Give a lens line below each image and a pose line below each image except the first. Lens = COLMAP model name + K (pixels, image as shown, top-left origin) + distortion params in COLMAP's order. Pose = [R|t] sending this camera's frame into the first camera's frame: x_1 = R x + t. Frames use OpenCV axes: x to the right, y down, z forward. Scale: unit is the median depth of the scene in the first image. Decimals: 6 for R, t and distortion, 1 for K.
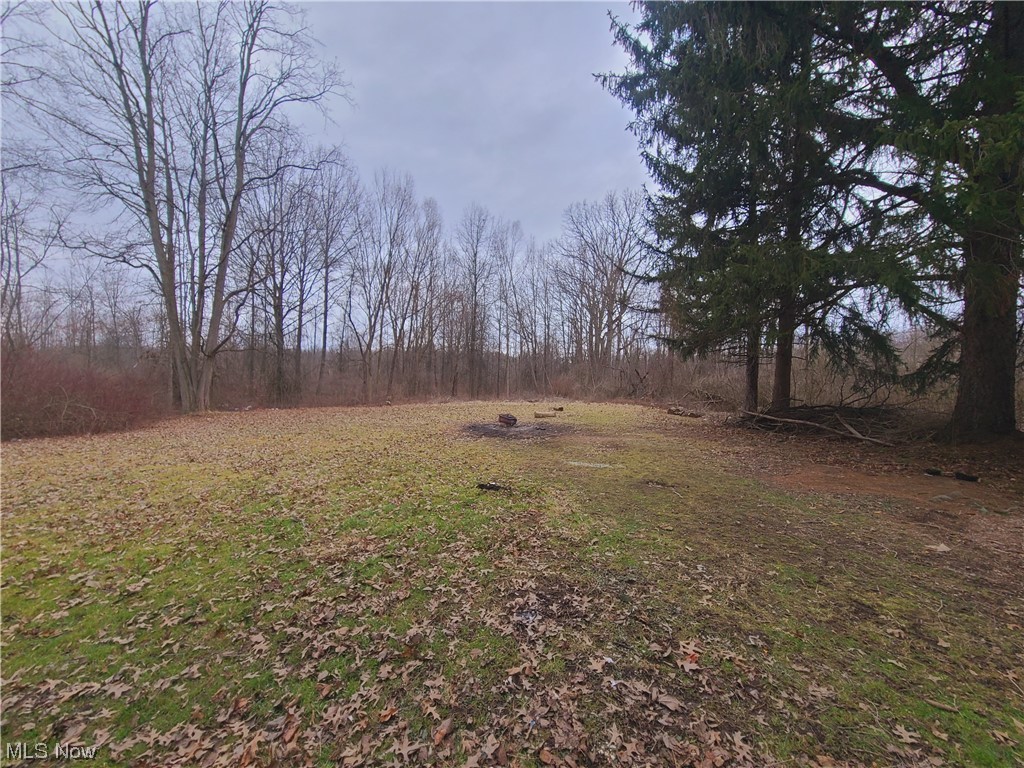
lens RADIAL K [[415.6, 0, 513.4], [0, 415.6, 380.7], [0, 0, 1]] dist [0.000522, -0.002613]
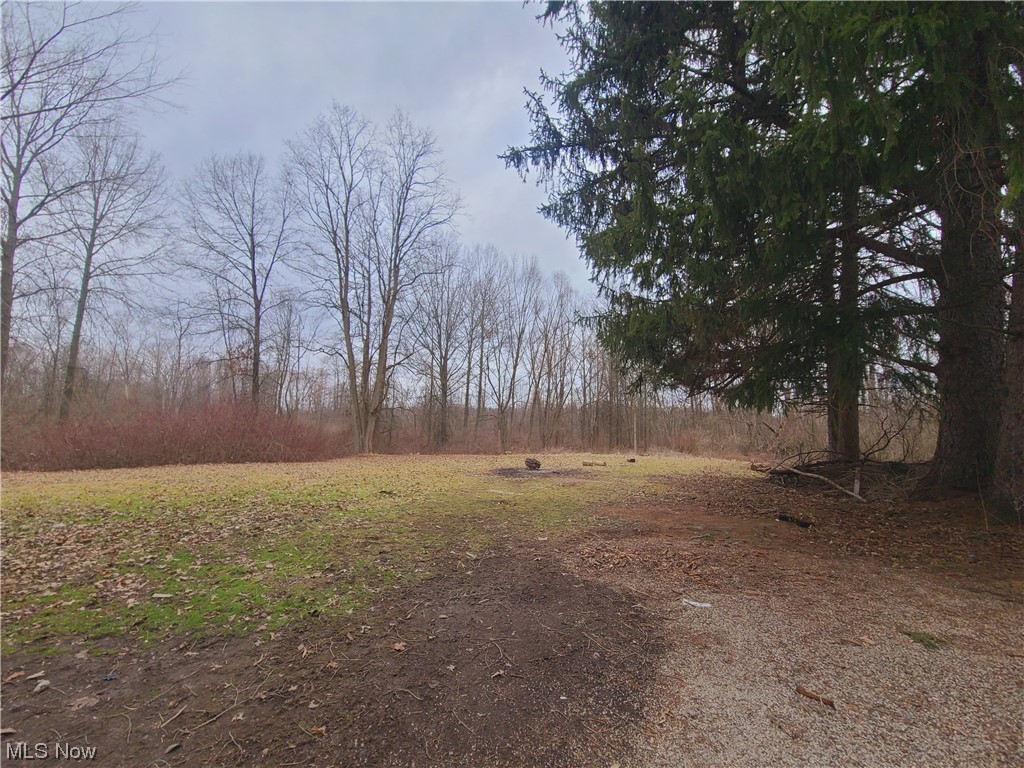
lens RADIAL K [[415.6, 0, 508.3], [0, 415.6, 383.7], [0, 0, 1]] dist [0.000522, -0.002613]
pose [[0.899384, -0.044694, -0.434869, 0.393024], [-0.011086, 0.992108, -0.124894, 0.016062], [0.437019, 0.117149, 0.891791, -0.078791]]
